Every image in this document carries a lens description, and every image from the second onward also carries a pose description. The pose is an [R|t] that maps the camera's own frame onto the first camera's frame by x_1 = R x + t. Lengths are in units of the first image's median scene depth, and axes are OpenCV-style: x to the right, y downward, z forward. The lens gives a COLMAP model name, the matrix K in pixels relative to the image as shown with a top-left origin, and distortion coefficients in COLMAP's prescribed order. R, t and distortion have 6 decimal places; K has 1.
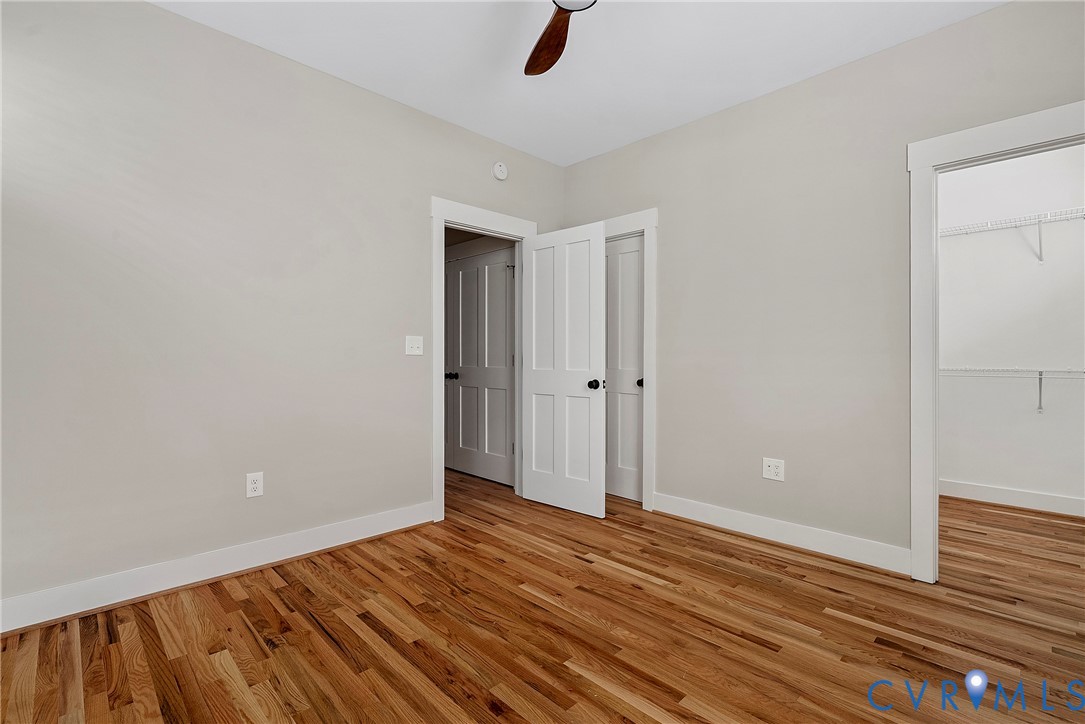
lens RADIAL K [[494.8, 0, 542.3], [0, 494.8, 360.3], [0, 0, 1]] dist [-0.005971, 0.002755]
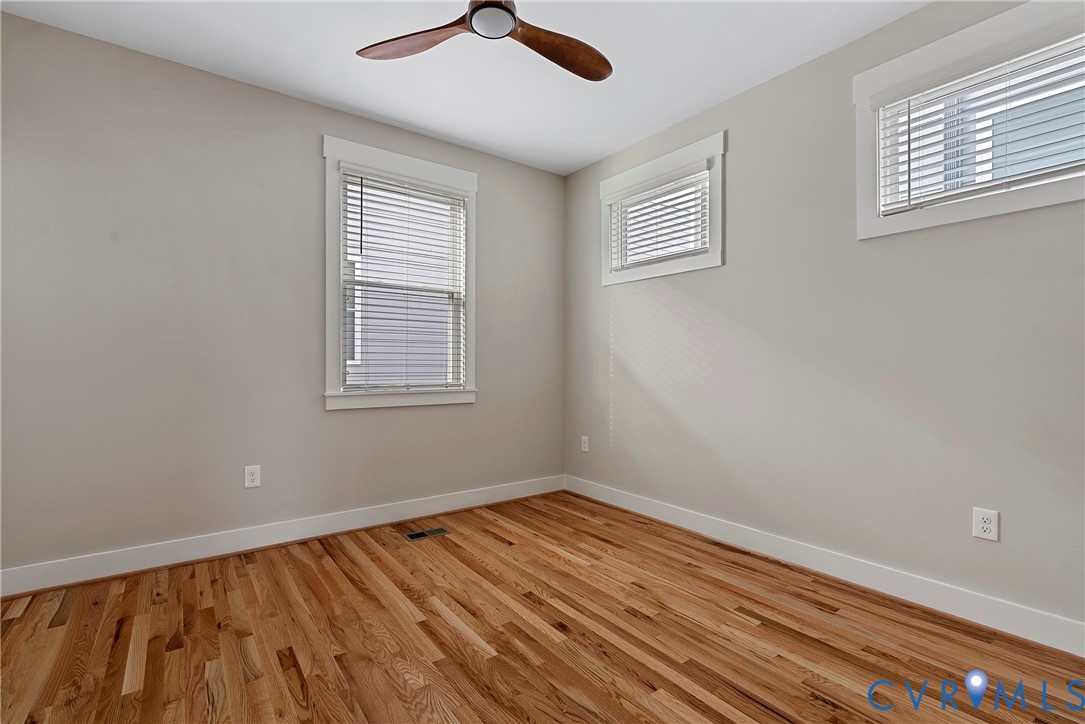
lens RADIAL K [[494.8, 0, 542.8], [0, 494.8, 361.8], [0, 0, 1]] dist [-0.005971, 0.002755]
pose [[-0.990912, -0.004914, 0.134424, -0.190170], [-0.004932, 0.999988, 0.000202, -0.008707], [-0.134424, -0.000463, -0.990924, 2.035926]]
